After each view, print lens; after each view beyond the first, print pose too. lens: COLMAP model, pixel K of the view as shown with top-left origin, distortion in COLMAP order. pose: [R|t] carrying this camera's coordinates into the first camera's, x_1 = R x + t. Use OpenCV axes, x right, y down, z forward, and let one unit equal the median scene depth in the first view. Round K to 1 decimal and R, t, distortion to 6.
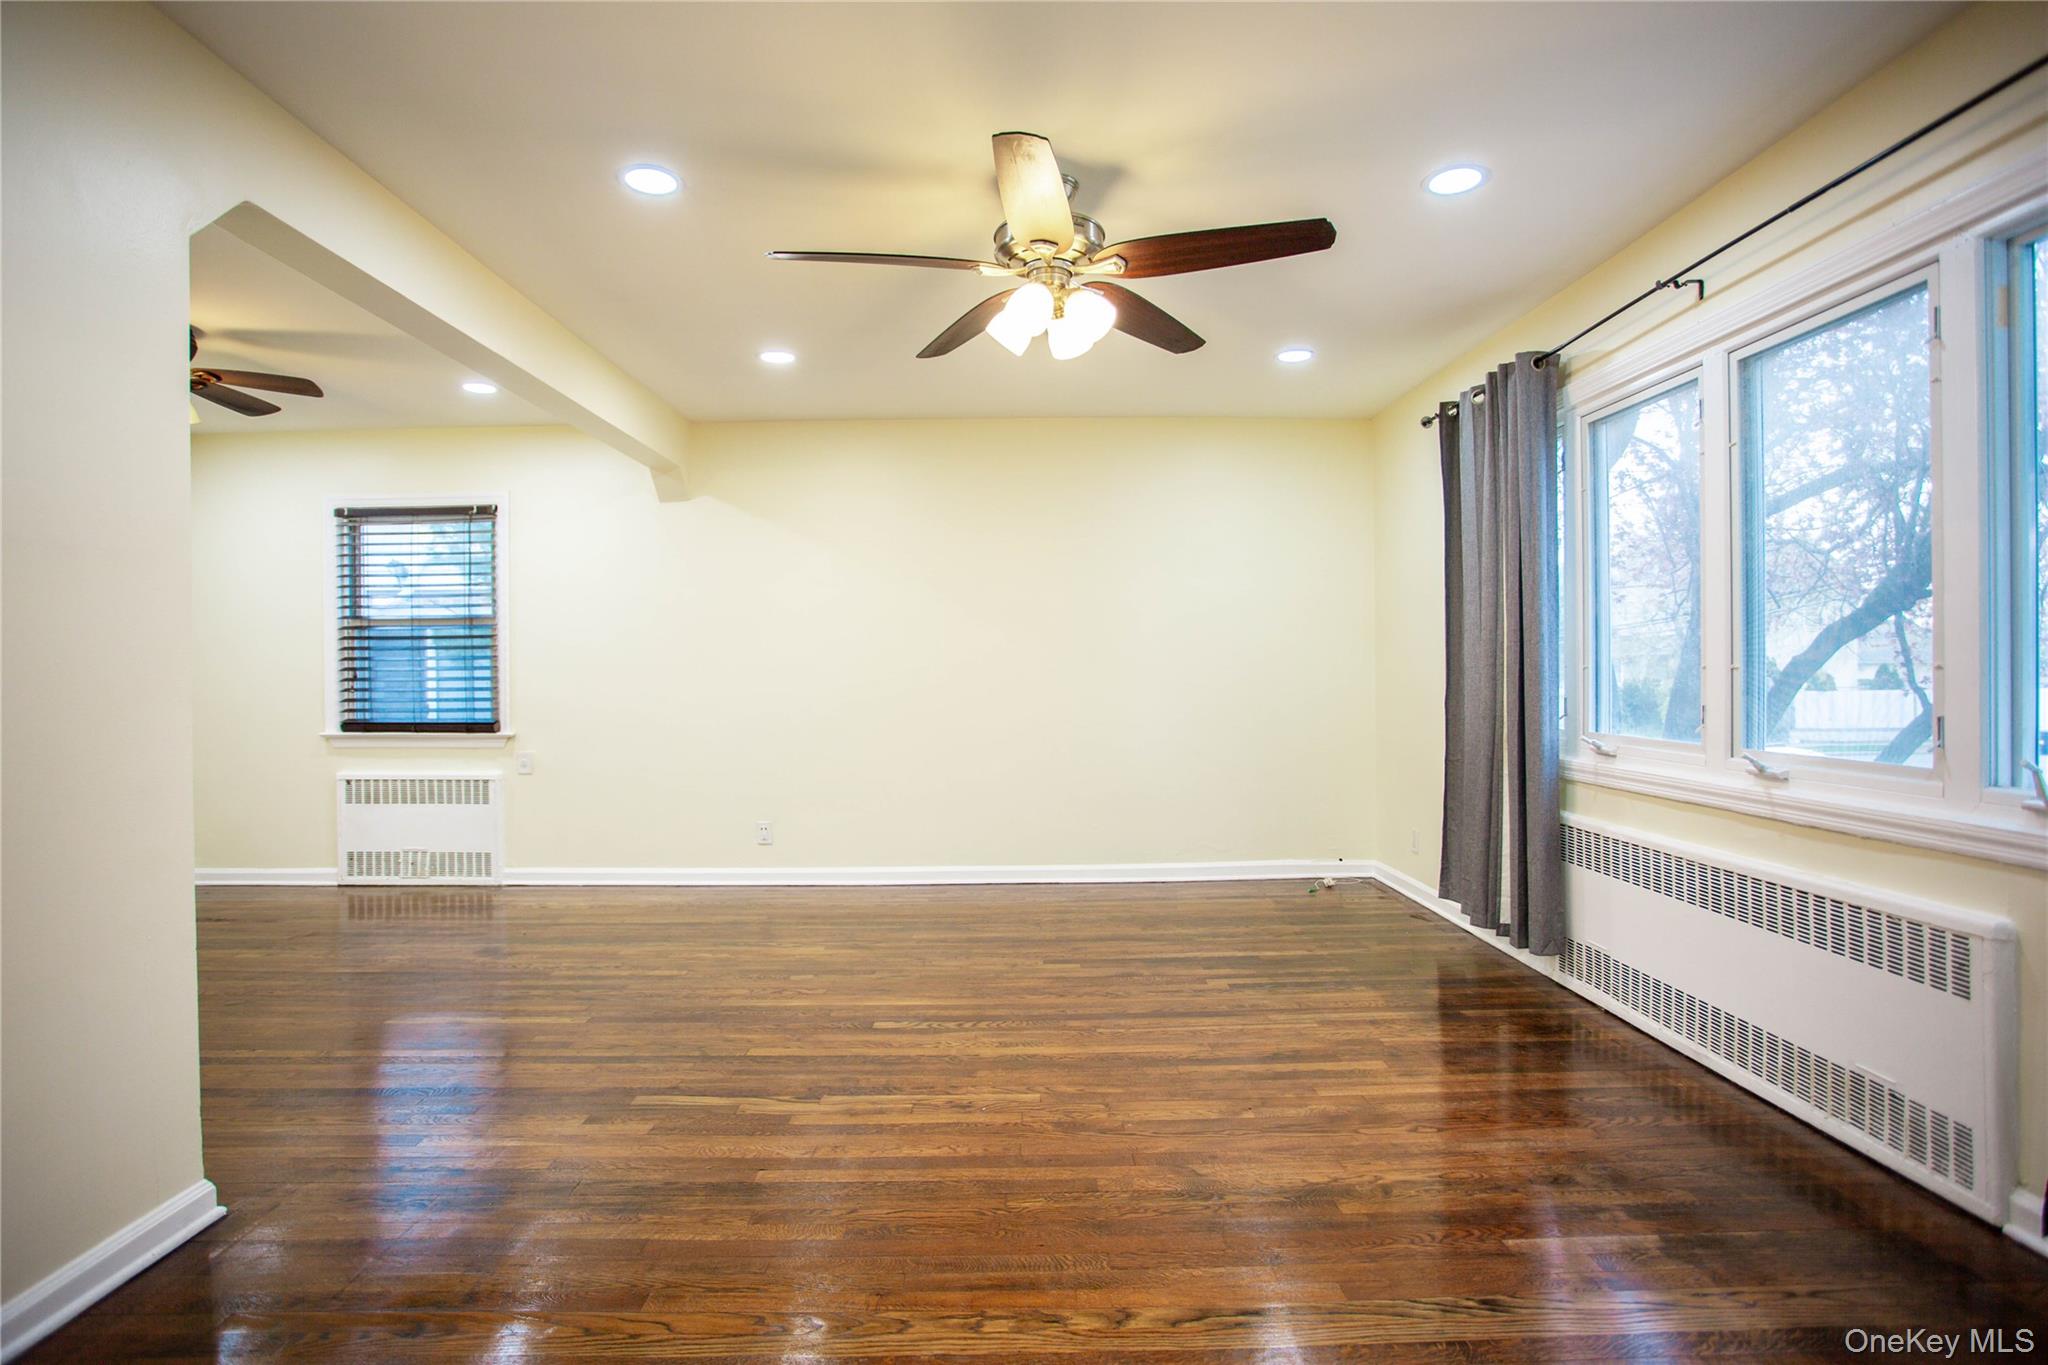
lens RADIAL K [[993.1, 0, 1021.3], [0, 993.1, 675.3], [0, 0, 1]] dist [-0.082067, 0.040810]
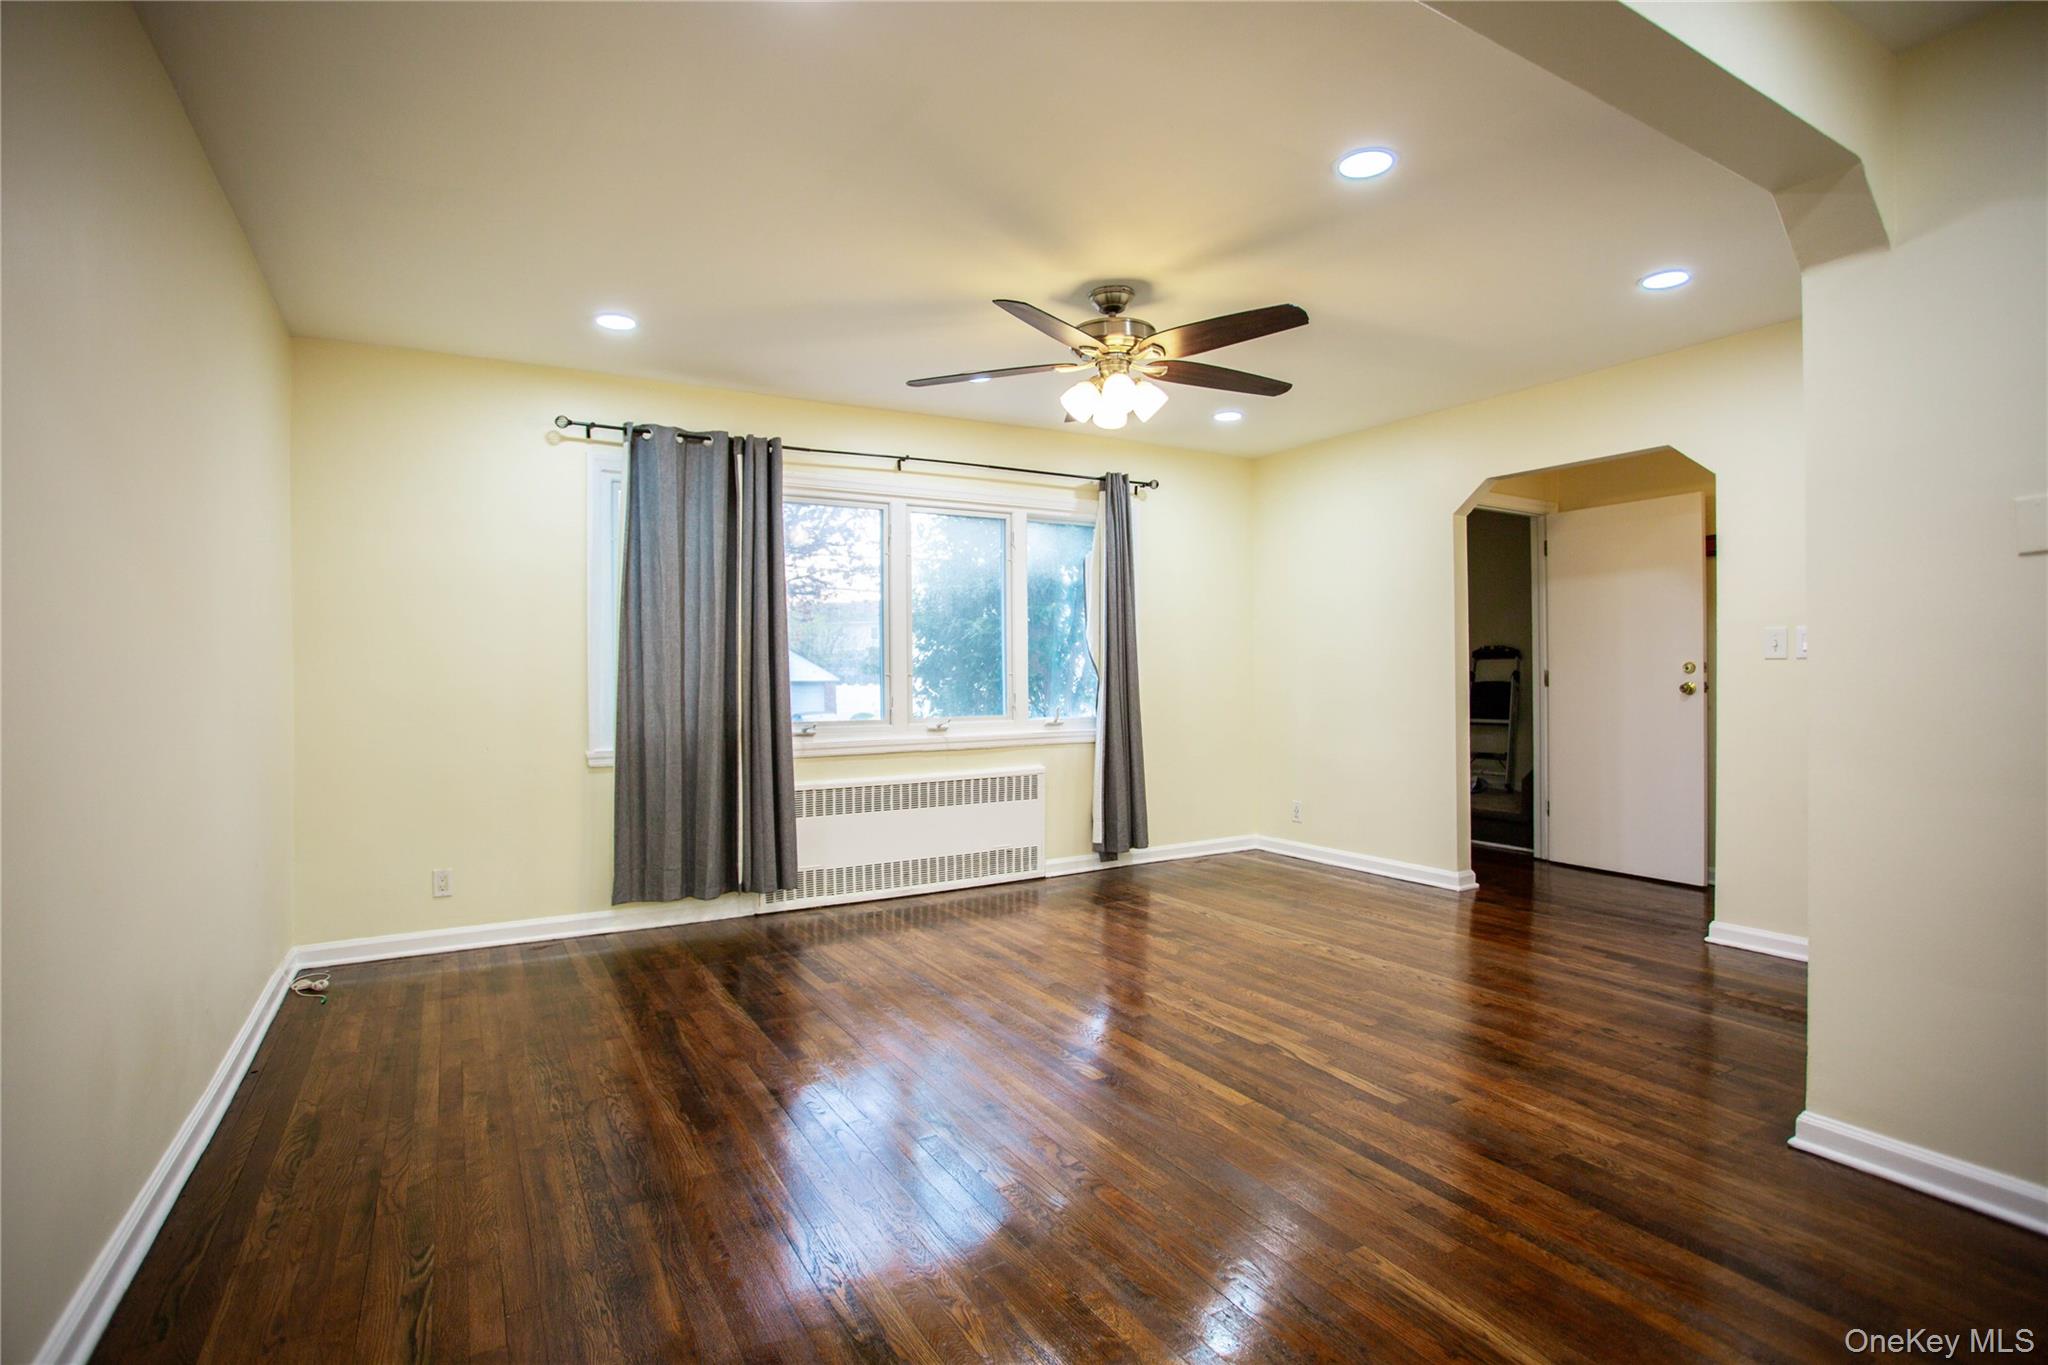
lens RADIAL K [[993.1, 0, 1021.3], [0, 993.1, 675.3], [0, 0, 1]] dist [-0.082067, 0.040810]
pose [[-0.488187, 0.011693, 0.872661, -0.908362], [0.018682, 0.999821, -0.002946, 0.002126], [-0.872539, 0.014865, -0.488318, 1.532946]]
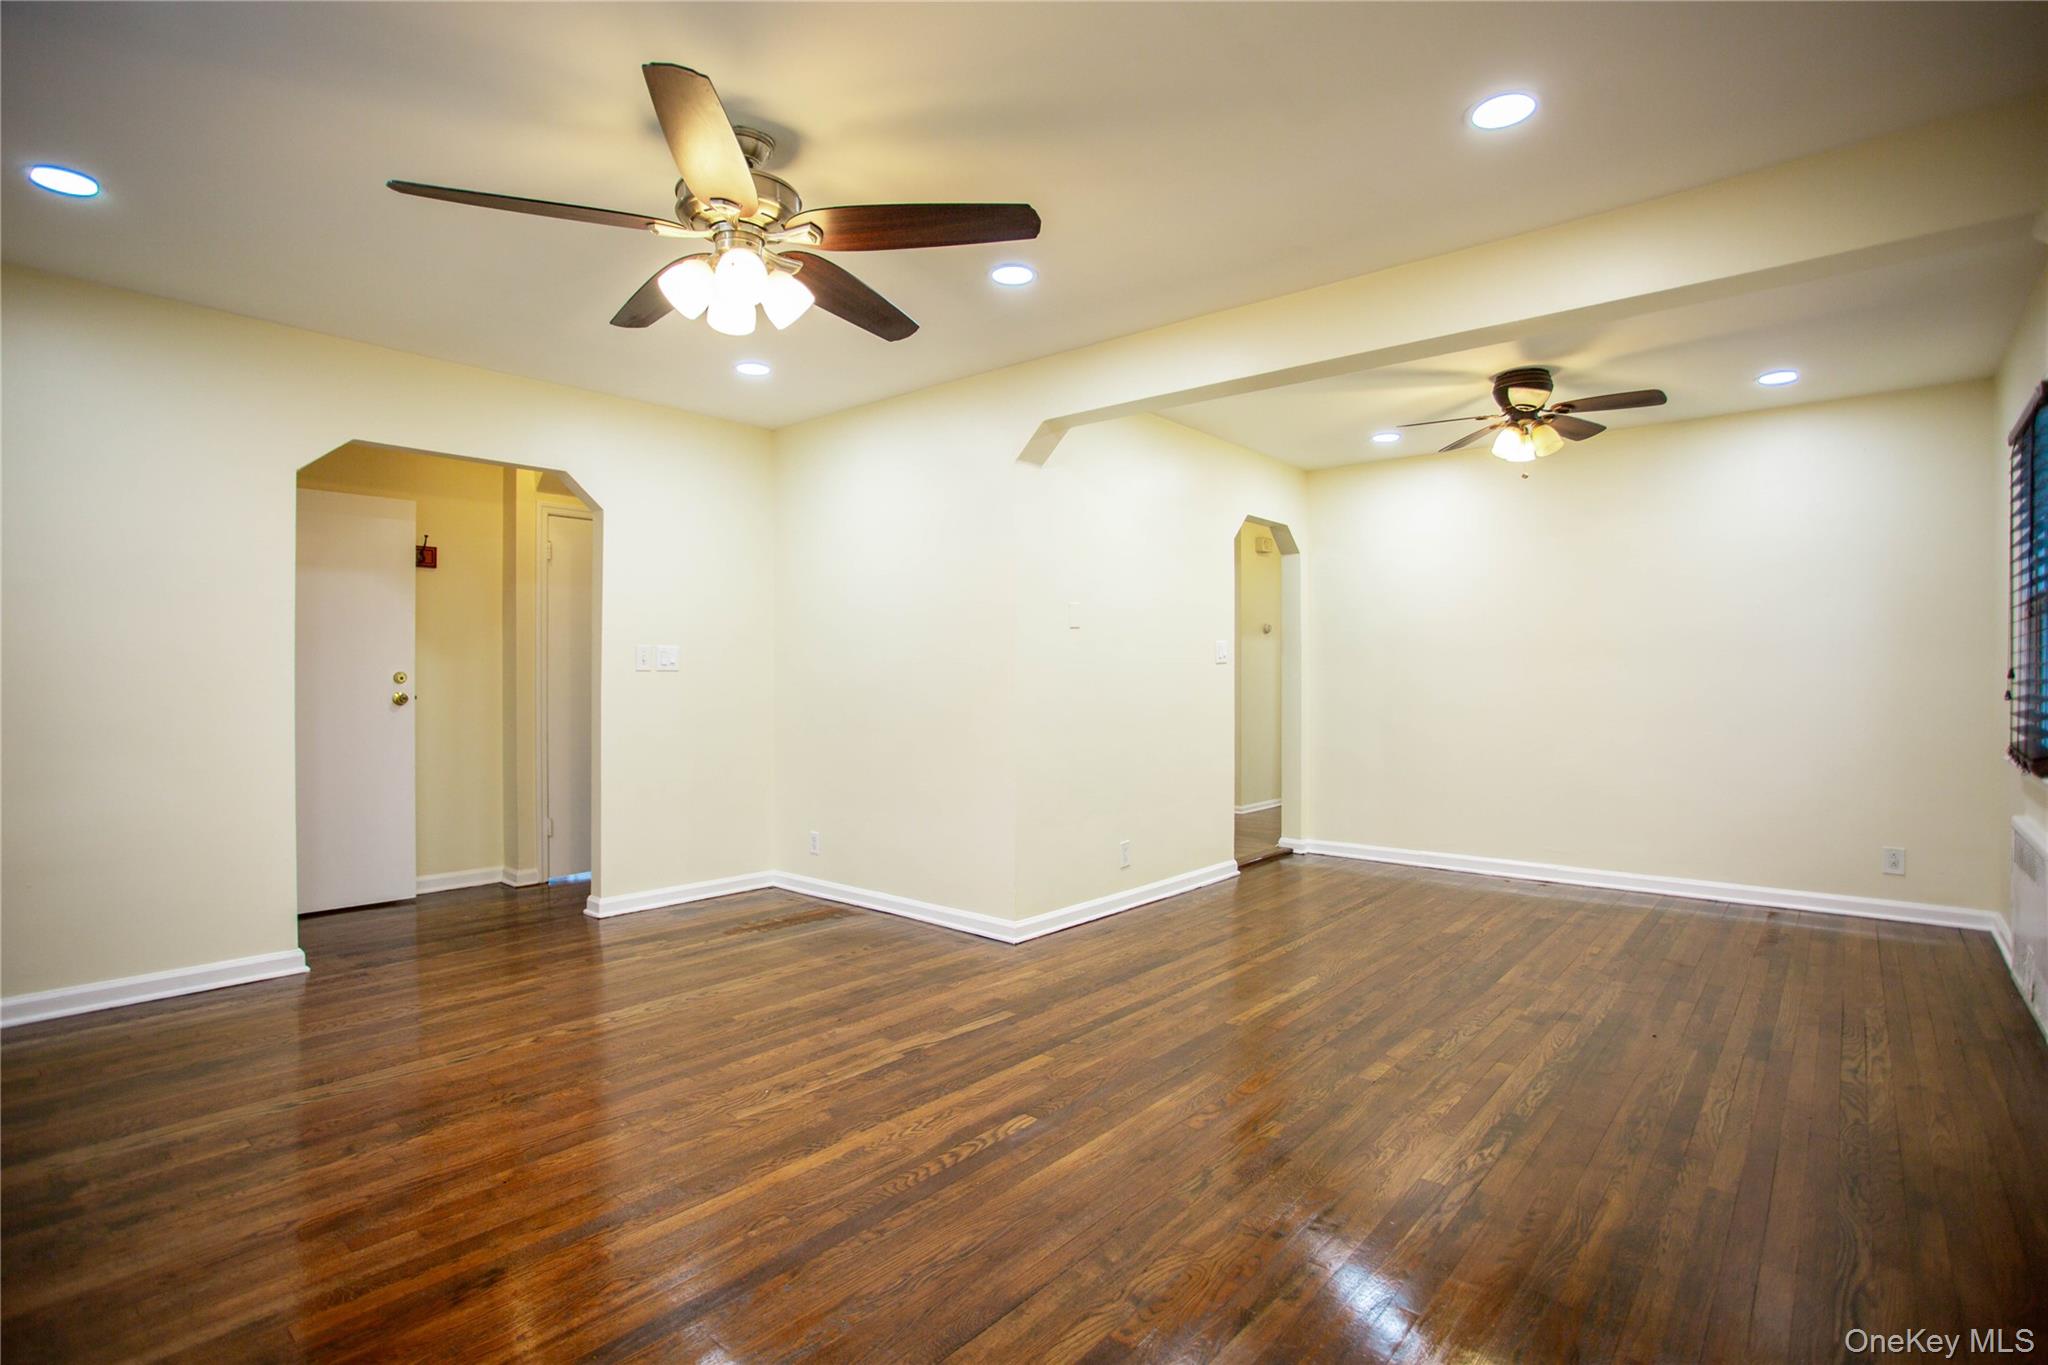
lens RADIAL K [[993.1, 0, 1021.3], [0, 993.1, 675.3], [0, 0, 1]] dist [-0.082067, 0.040810]
pose [[-0.664162, 0.007017, -0.747556, 0.466067], [0.001249, 0.999965, 0.008277, -0.010669], [0.747588, 0.004564, -0.664147, 1.577858]]
